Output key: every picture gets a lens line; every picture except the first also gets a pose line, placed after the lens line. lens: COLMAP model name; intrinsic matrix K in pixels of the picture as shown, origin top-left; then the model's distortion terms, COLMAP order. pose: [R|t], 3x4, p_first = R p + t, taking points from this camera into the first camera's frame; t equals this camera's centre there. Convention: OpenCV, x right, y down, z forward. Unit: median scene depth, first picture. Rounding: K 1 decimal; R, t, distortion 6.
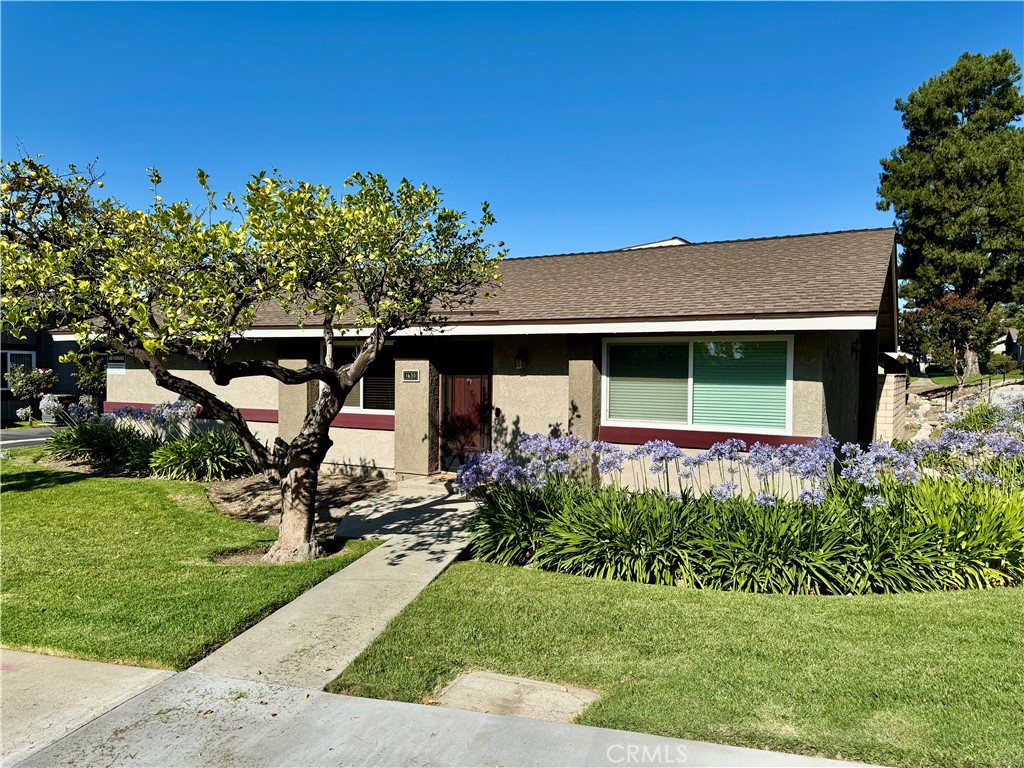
lens RADIAL K [[719.8, 0, 512.0], [0, 719.8, 384.0], [0, 0, 1]] dist [0.084059, -0.068231]
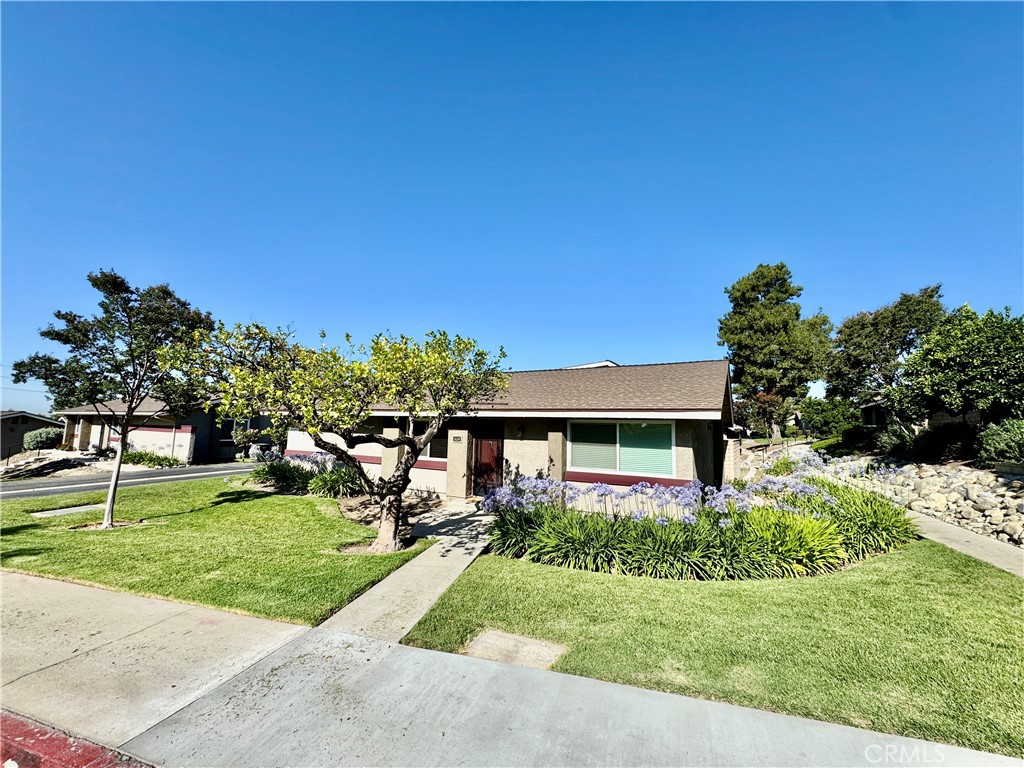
lens RADIAL K [[407.9, 0, 512.0], [0, 407.9, 384.0], [0, 0, 1]] dist [0.024190, 0.000207]
pose [[0.999871, 0.012133, -0.010530, 0.000998], [-0.013390, 0.991563, -0.128935, -0.026068], [0.008877, 0.129059, 0.991597, -0.000620]]
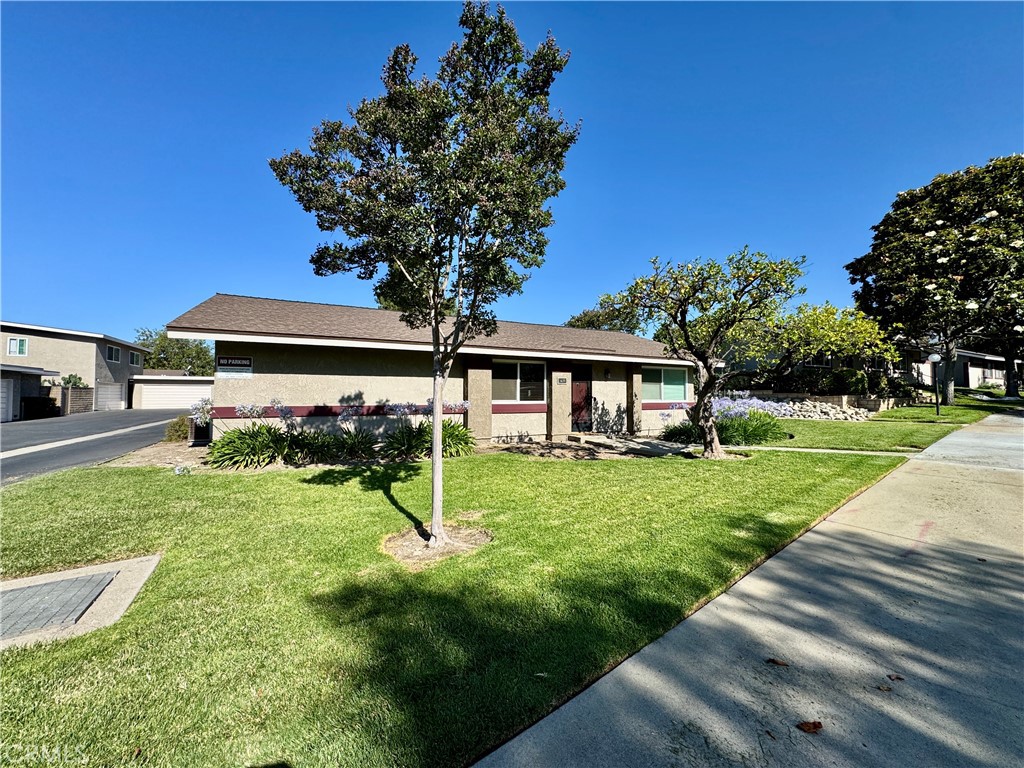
lens RADIAL K [[407.9, 0, 512.0], [0, 407.9, 384.0], [0, 0, 1]] dist [0.024190, 0.000207]
pose [[0.555044, -0.013343, 0.831714, -1.484279], [-0.010076, 0.999690, 0.022761, -0.036894], [-0.831760, -0.021014, 0.554738, 0.765681]]
